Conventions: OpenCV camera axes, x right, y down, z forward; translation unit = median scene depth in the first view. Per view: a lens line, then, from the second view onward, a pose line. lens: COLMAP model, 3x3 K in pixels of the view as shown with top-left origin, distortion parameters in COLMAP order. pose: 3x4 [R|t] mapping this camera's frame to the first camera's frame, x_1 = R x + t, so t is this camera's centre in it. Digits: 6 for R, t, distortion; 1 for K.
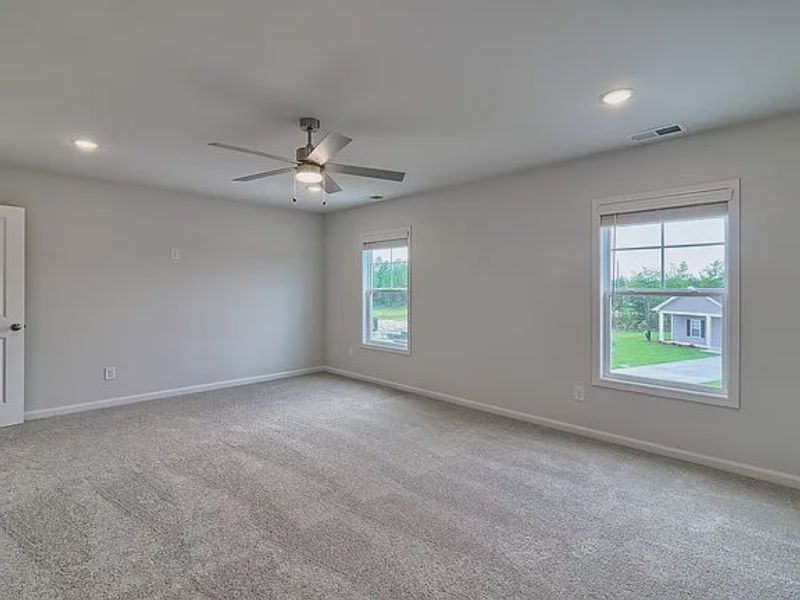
lens RADIAL K [[440.4, 0, 383.0], [0, 440.4, 292.3], [0, 0, 1]] dist [0.024716, -0.005206]
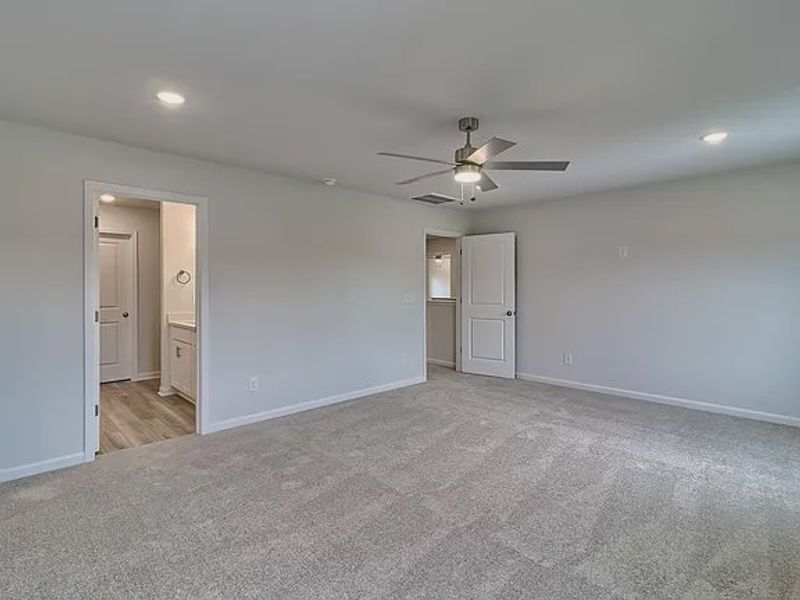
lens RADIAL K [[440.4, 0, 403.3], [0, 440.4, 299.3], [0, 0, 1]] dist [0.024716, -0.005206]
pose [[-0.037978, 0.025324, -0.998958, 0.521461], [-0.001321, 0.999677, 0.025393, -0.004753], [0.999278, 0.002284, -0.037932, 0.552187]]
